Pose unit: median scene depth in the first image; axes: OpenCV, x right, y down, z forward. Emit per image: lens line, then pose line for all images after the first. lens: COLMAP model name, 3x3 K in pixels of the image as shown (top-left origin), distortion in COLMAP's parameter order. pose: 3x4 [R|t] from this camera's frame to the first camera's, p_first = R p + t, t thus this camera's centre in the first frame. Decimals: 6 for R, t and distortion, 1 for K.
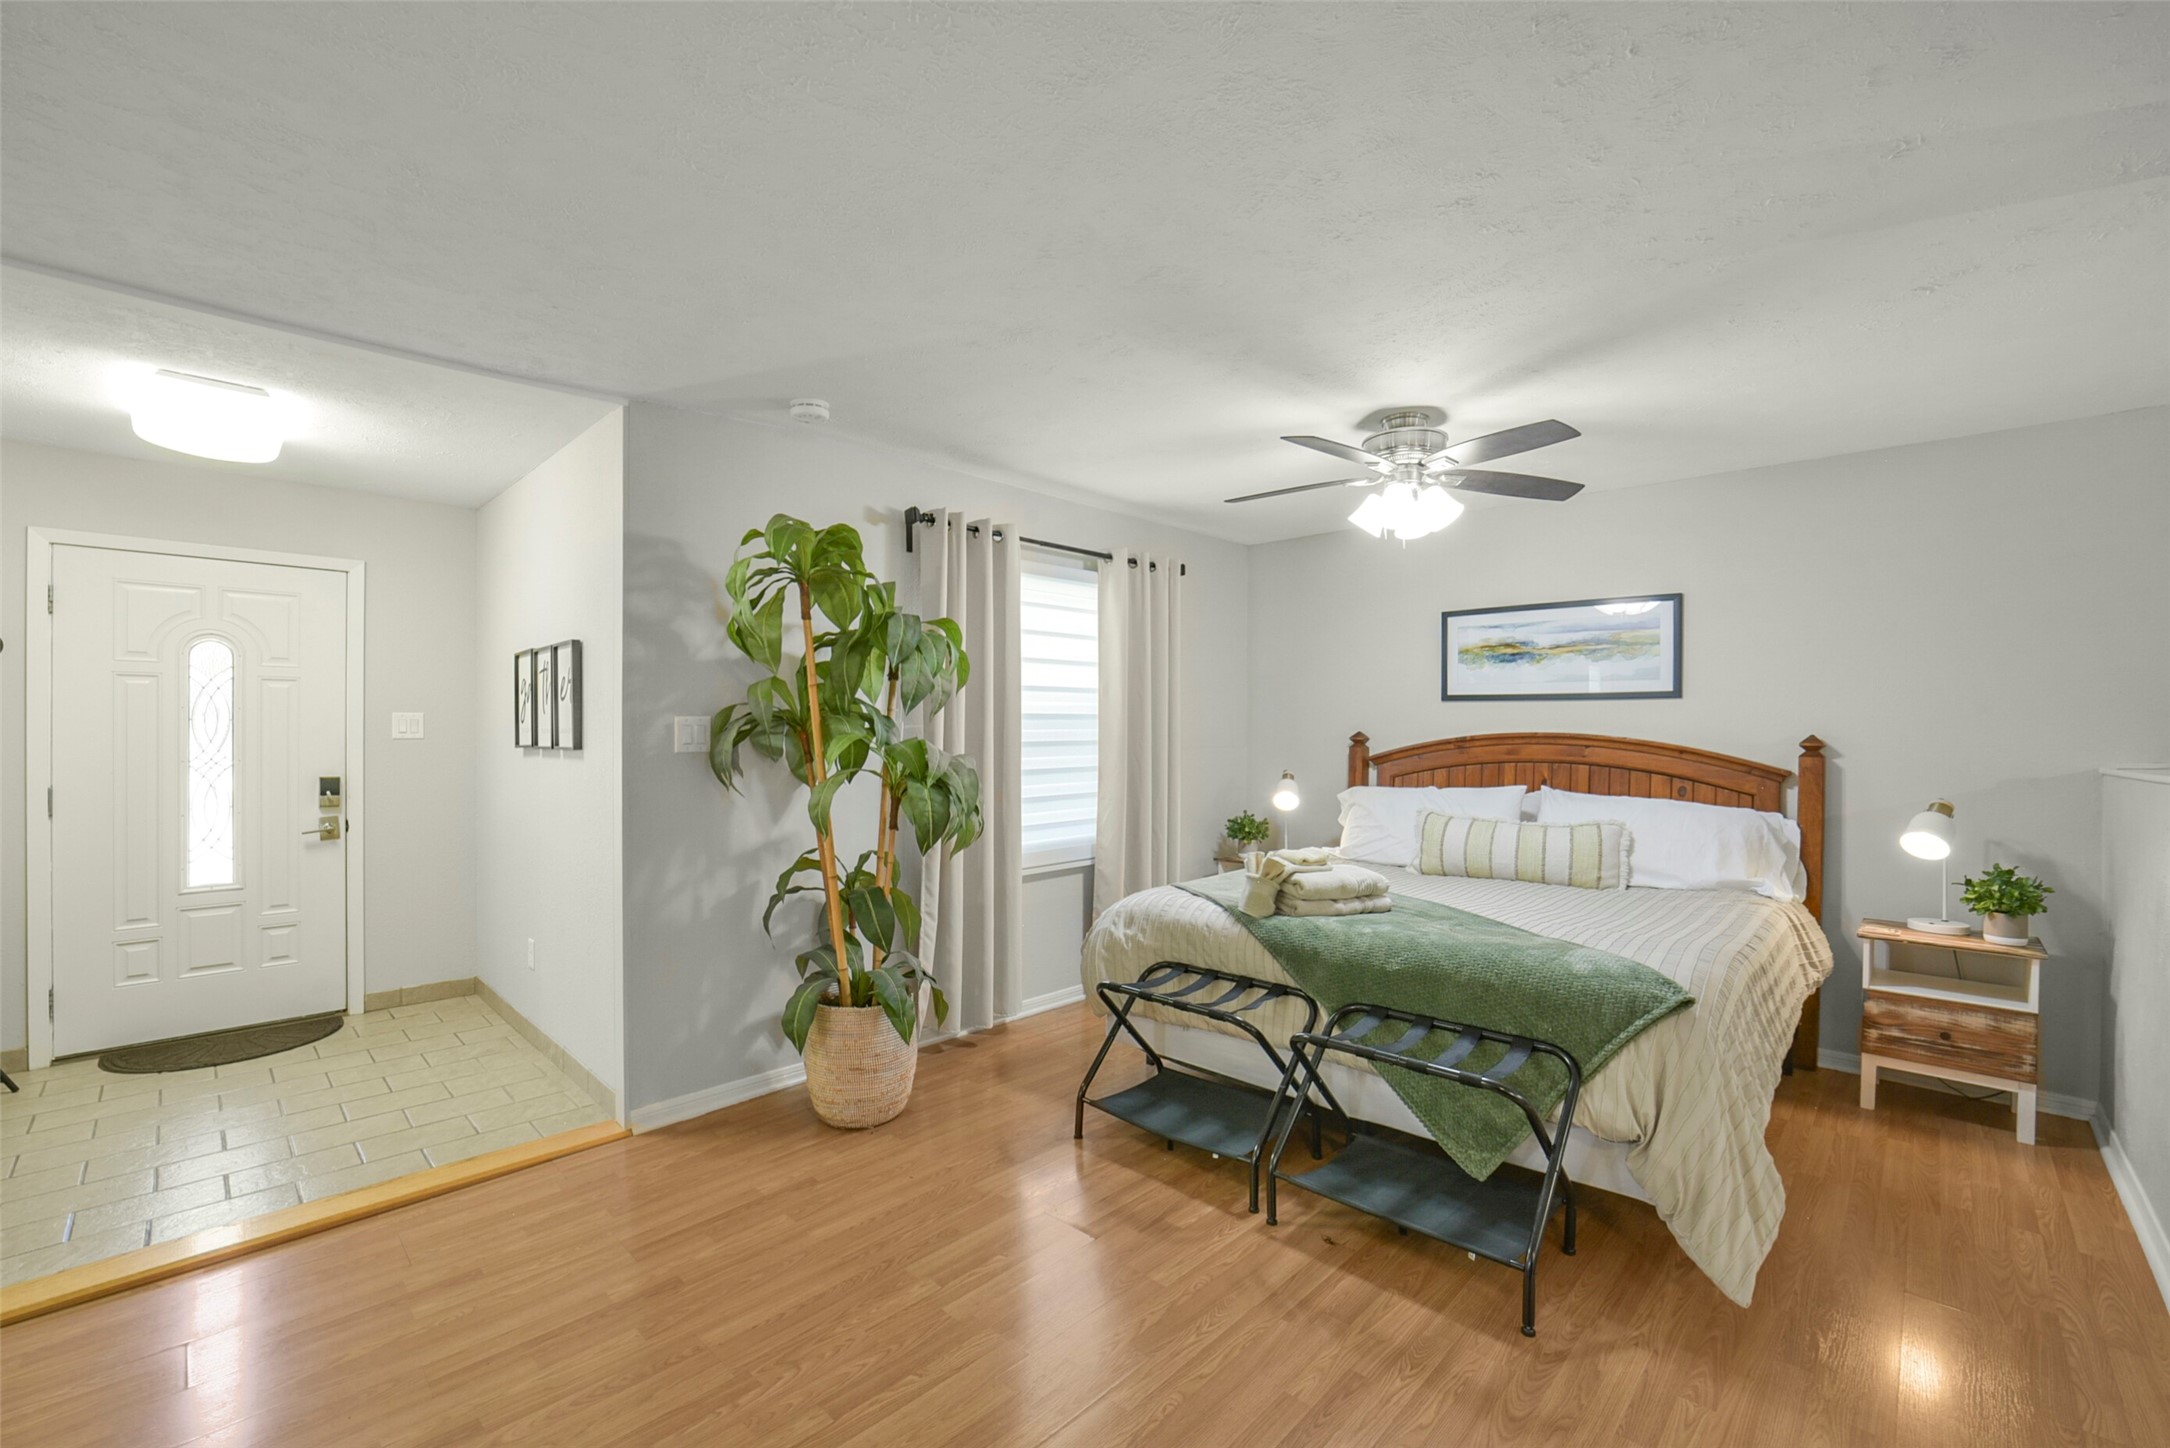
lens RADIAL K [[869.2, 0, 1187.2], [0, 869.2, 731.0], [0, 0, 1]] dist [-0.030184, 0.008927]
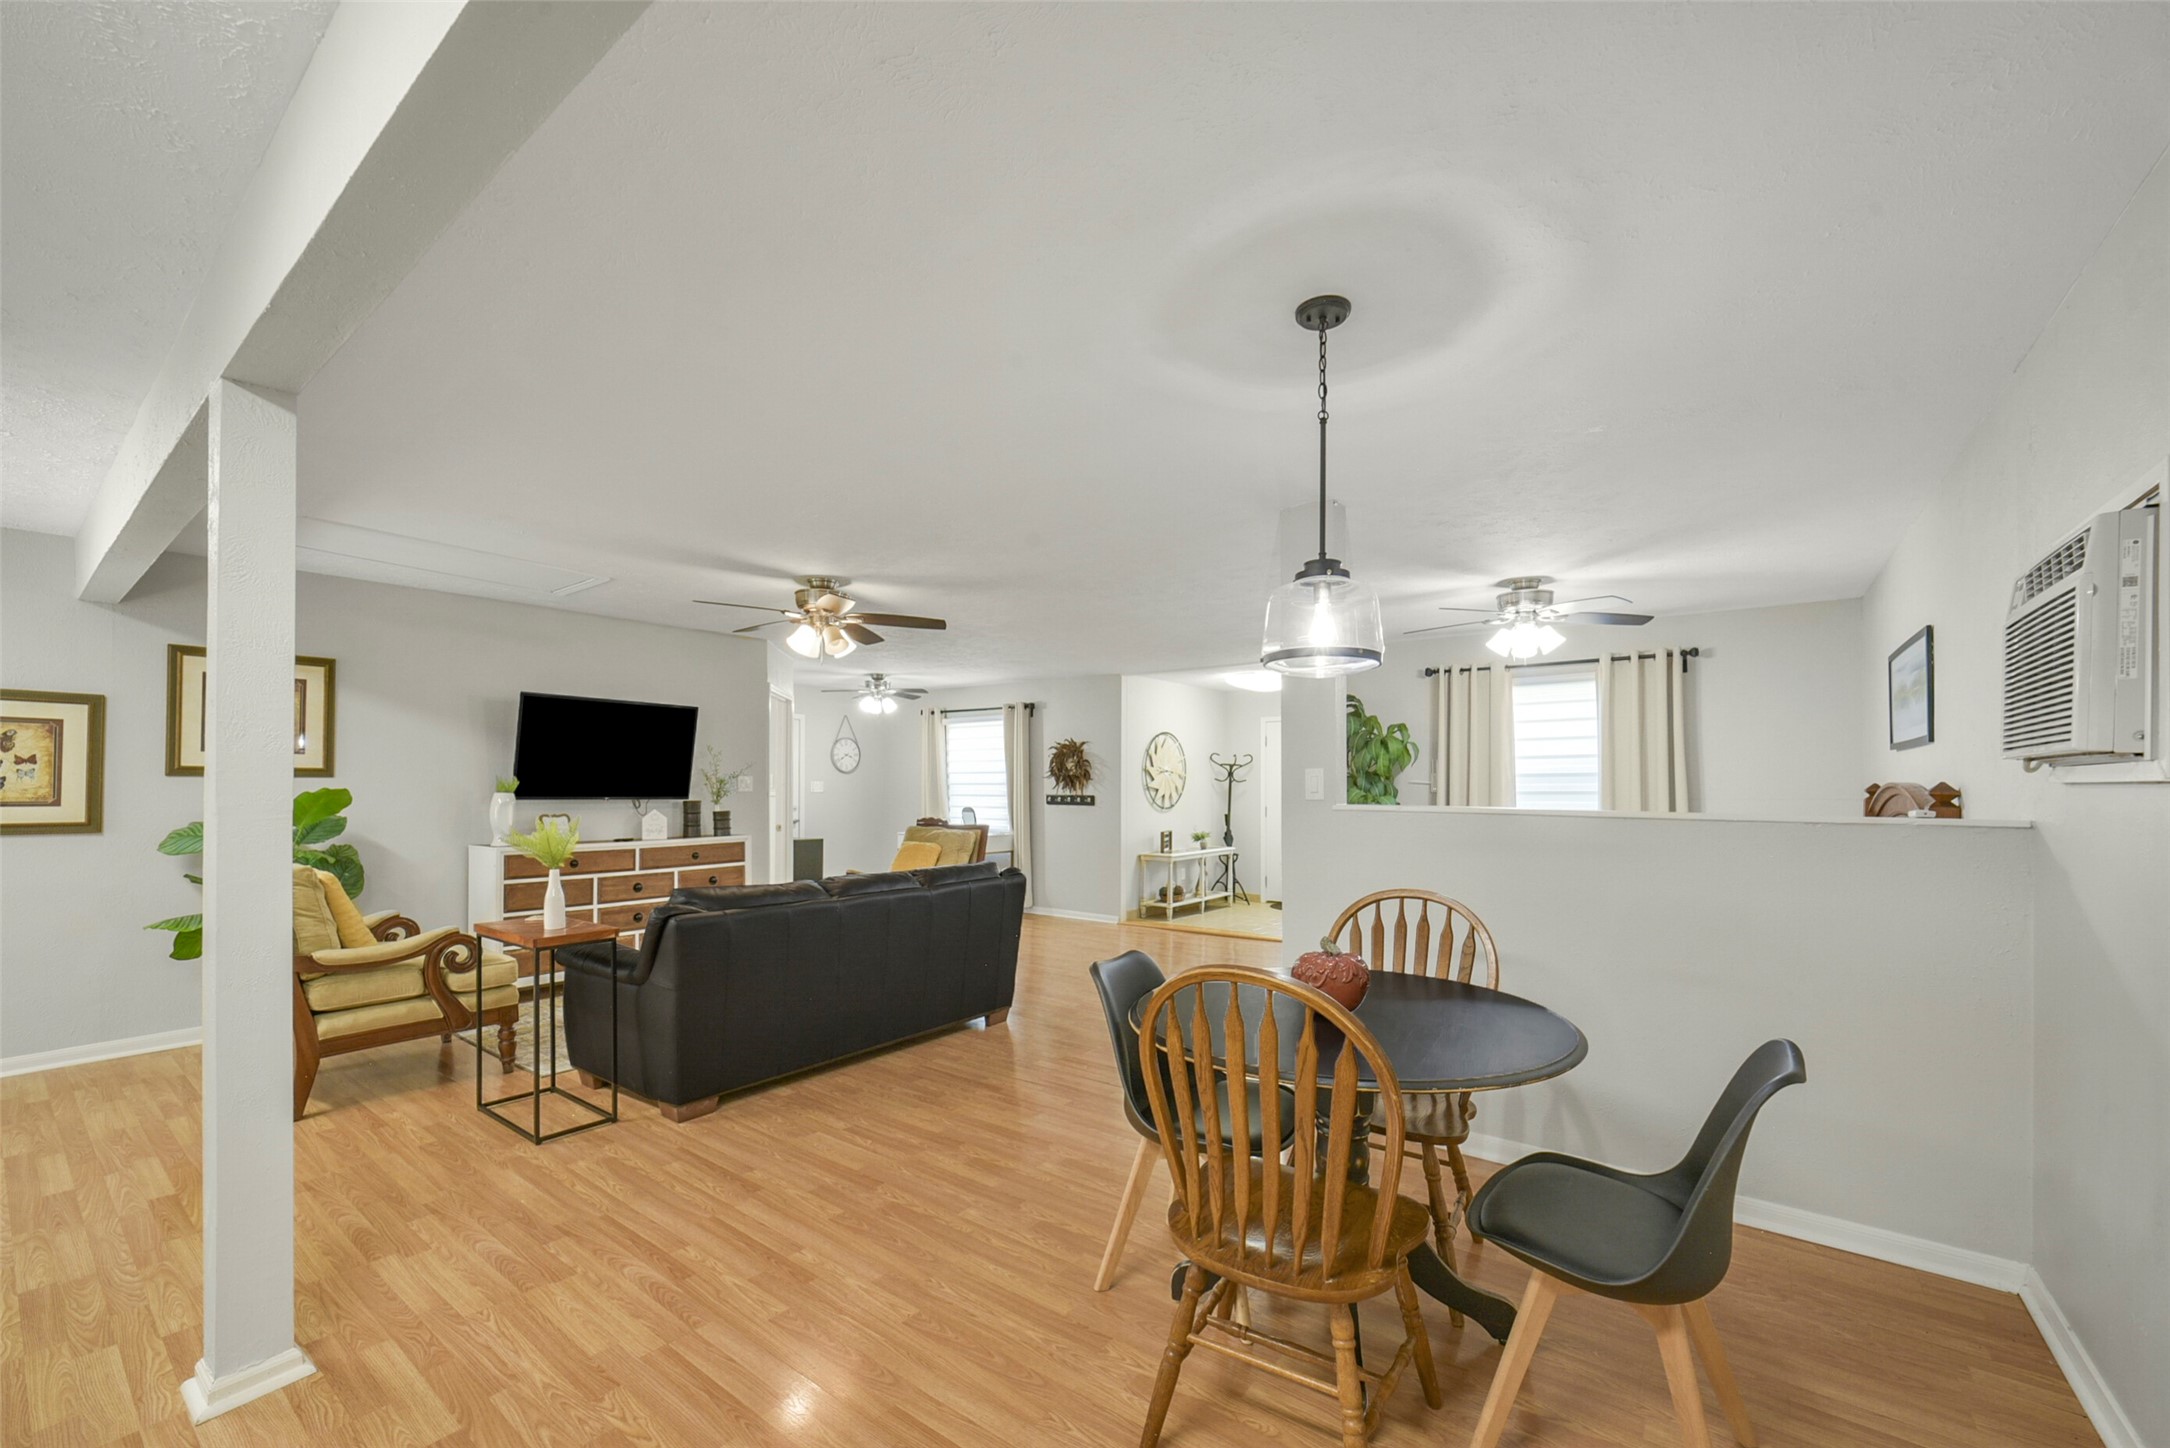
lens RADIAL K [[869.2, 0, 1069.2], [0, 869.2, 772.6], [0, 0, 1]] dist [-0.030184, 0.008927]
pose [[0.103712, -0.019794, -0.994410, 1.521195], [-0.004805, 0.999780, -0.020402, 0.017236], [0.994596, 0.006894, 0.103594, 0.025390]]
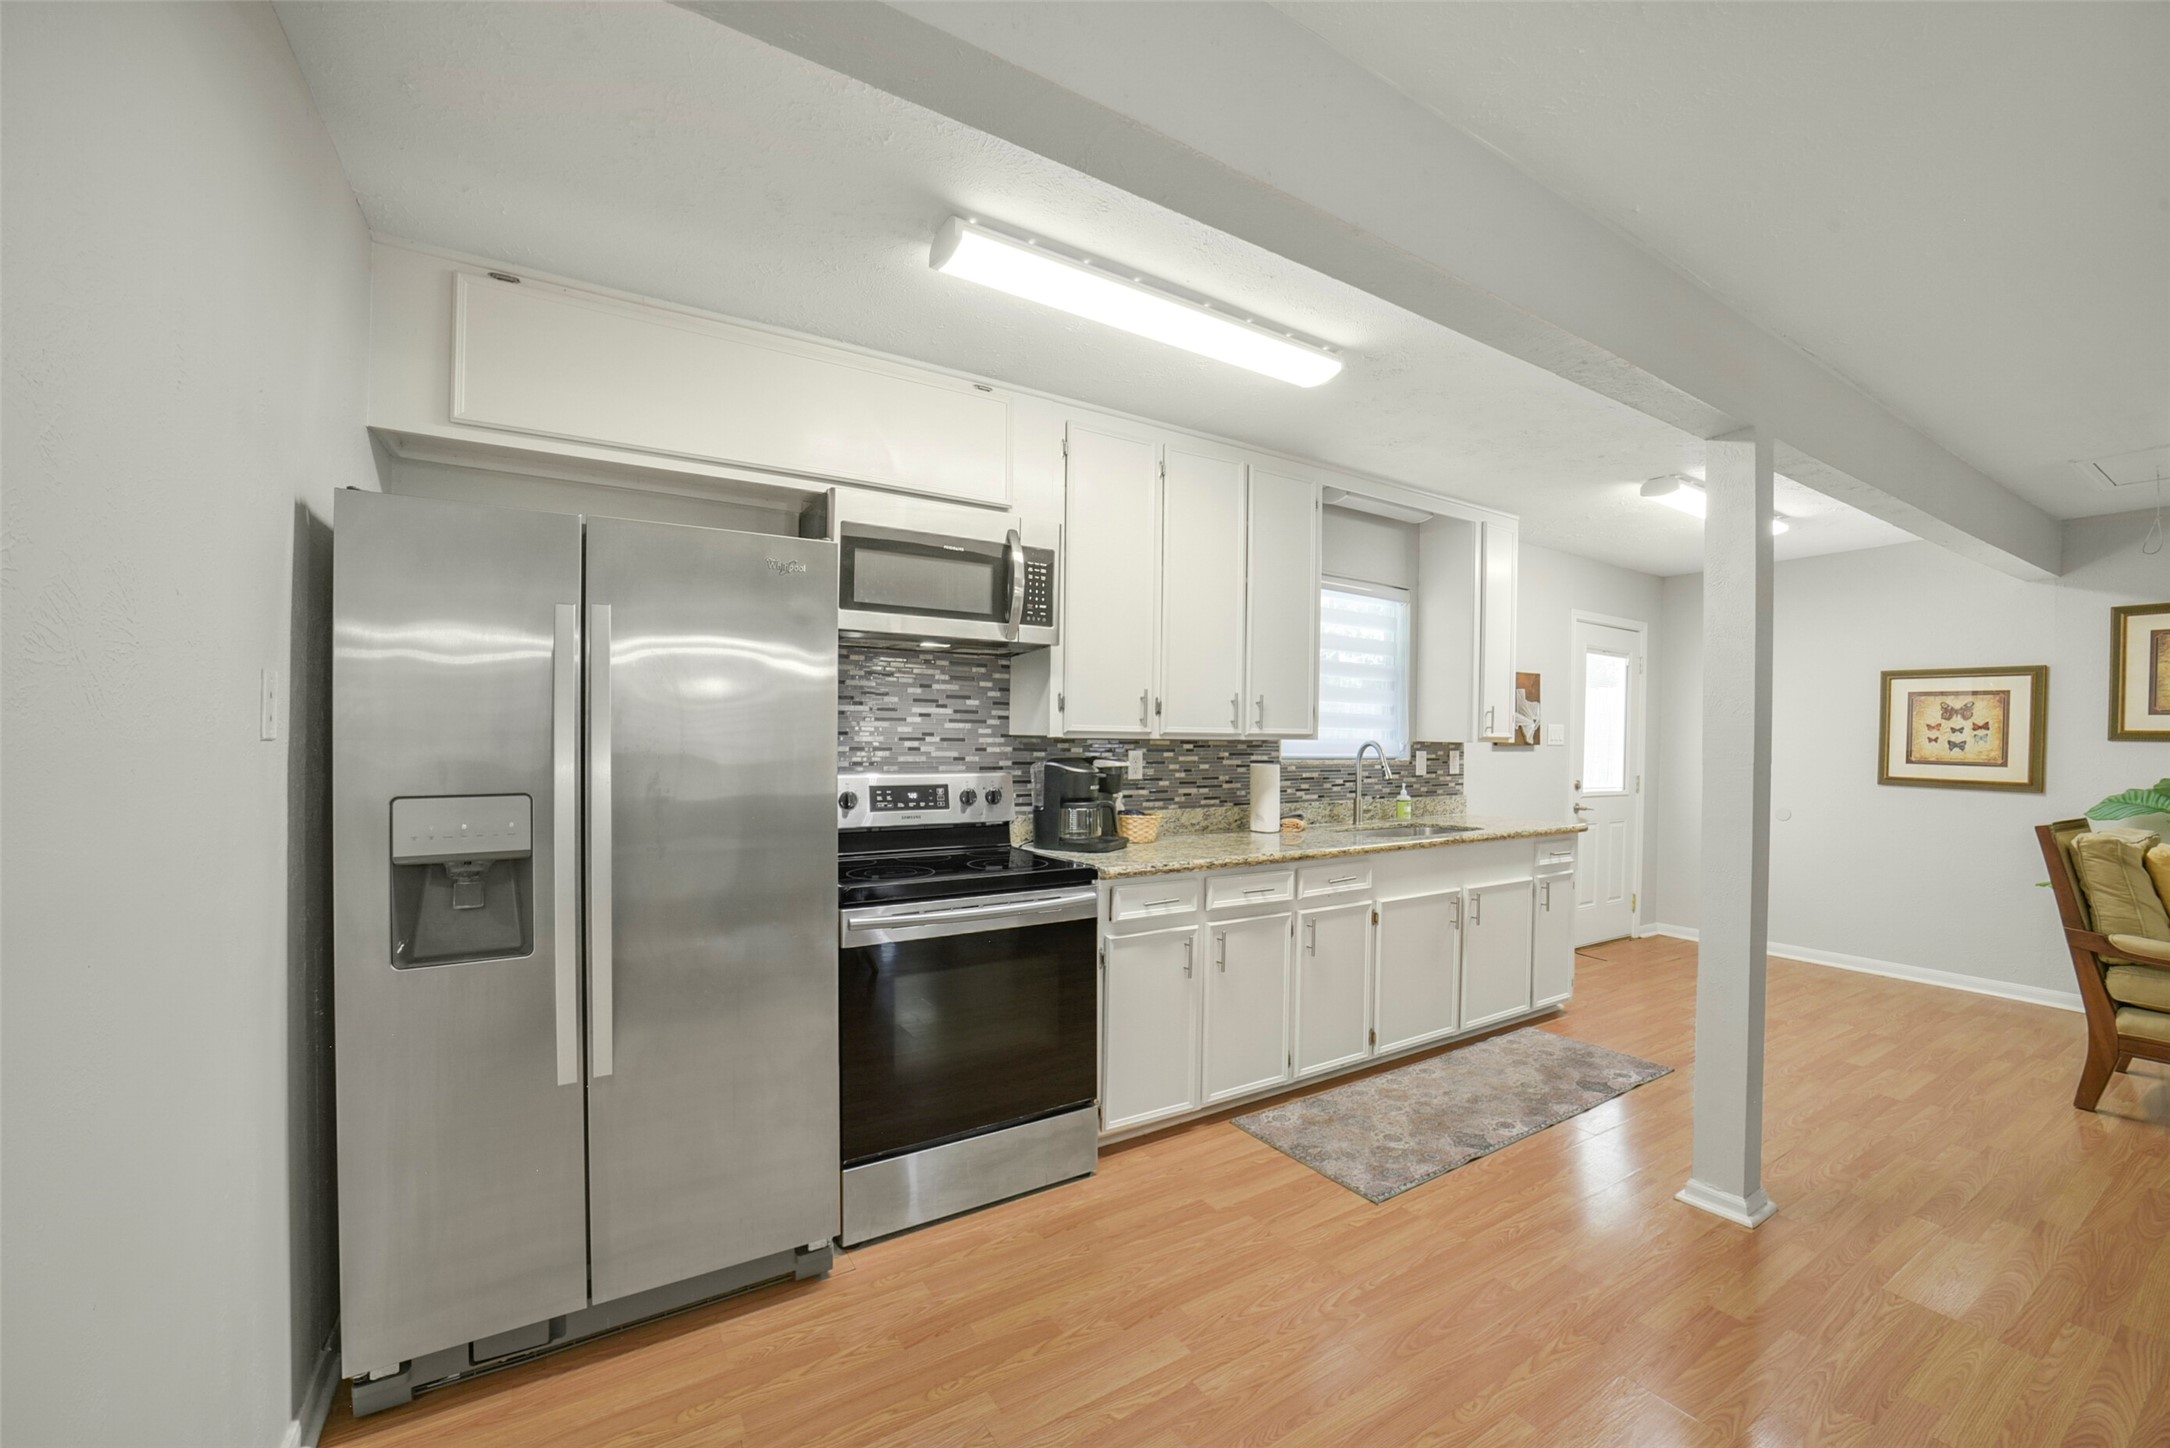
lens RADIAL K [[869.2, 0, 1118.7], [0, 869.2, 733.3], [0, 0, 1]] dist [-0.030184, 0.008927]
pose [[-0.970244, -0.019993, 0.241303, 1.276532], [-0.019535, 0.999800, 0.004292, 0.015290], [-0.241341, -0.000549, -0.970440, 0.330236]]
